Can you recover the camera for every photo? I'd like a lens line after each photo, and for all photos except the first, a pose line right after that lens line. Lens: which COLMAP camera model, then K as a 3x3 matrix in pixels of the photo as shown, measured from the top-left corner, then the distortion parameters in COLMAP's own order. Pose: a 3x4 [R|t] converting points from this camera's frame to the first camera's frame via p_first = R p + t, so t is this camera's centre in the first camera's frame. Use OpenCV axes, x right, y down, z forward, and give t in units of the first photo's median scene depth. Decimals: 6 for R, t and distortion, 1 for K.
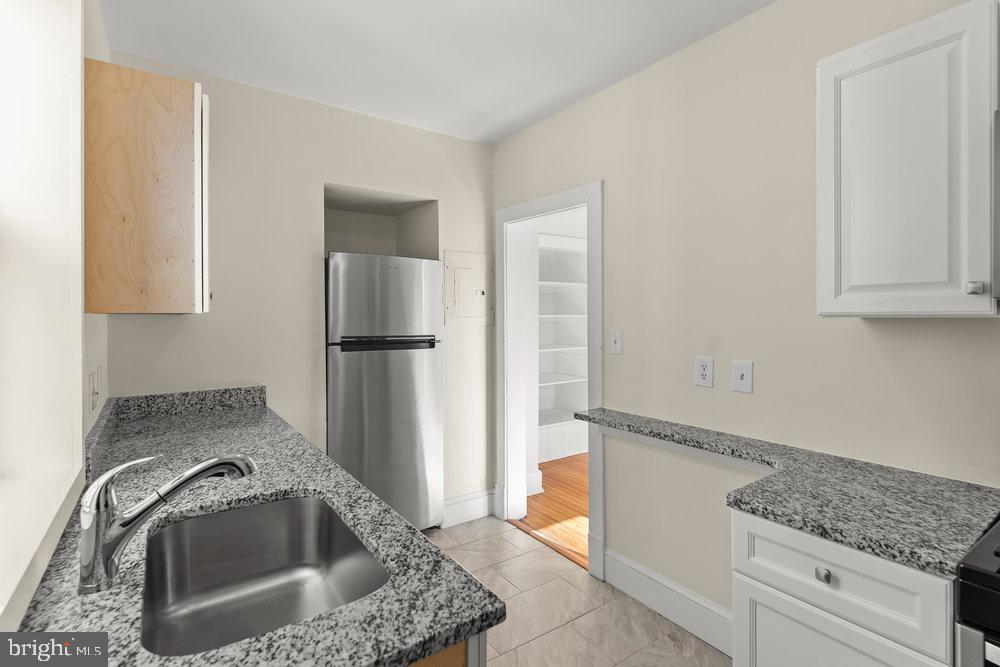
lens RADIAL K [[479.1, 0, 494.2], [0, 479.1, 329.3], [0, 0, 1]] dist [0.002548, 0.000463]
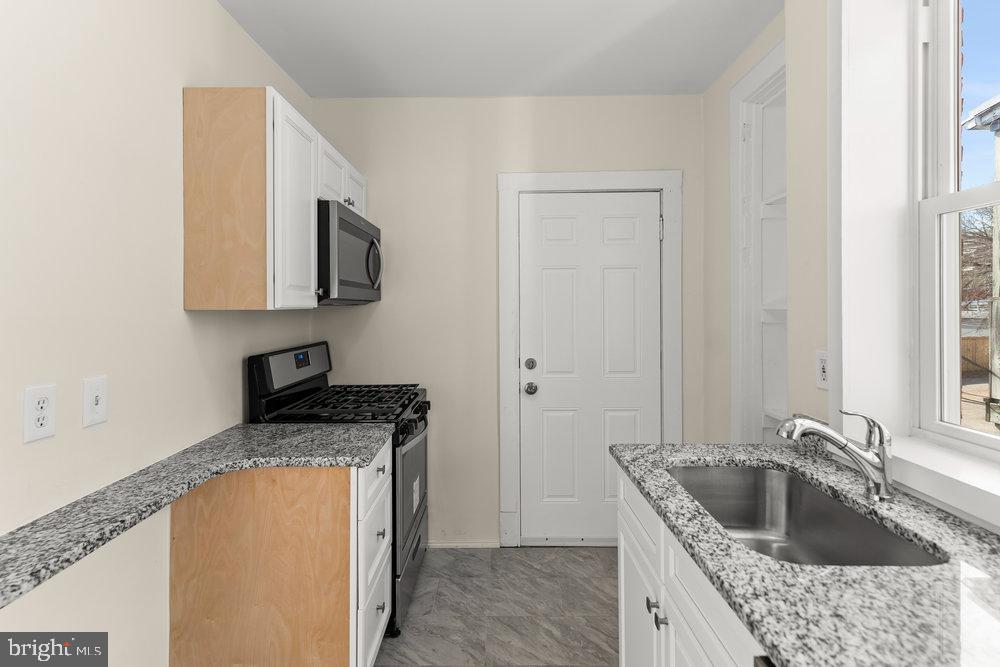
lens RADIAL K [[498.2, 0, 485.0], [0, 498.2, 305.6], [0, 0, 1]] dist [0.001116, -0.000002]
pose [[-0.813550, 0.006849, 0.581455, -0.457756], [0.023153, 0.999519, 0.020622, -0.049751], [-0.581034, 0.030240, -0.813317, 1.750966]]
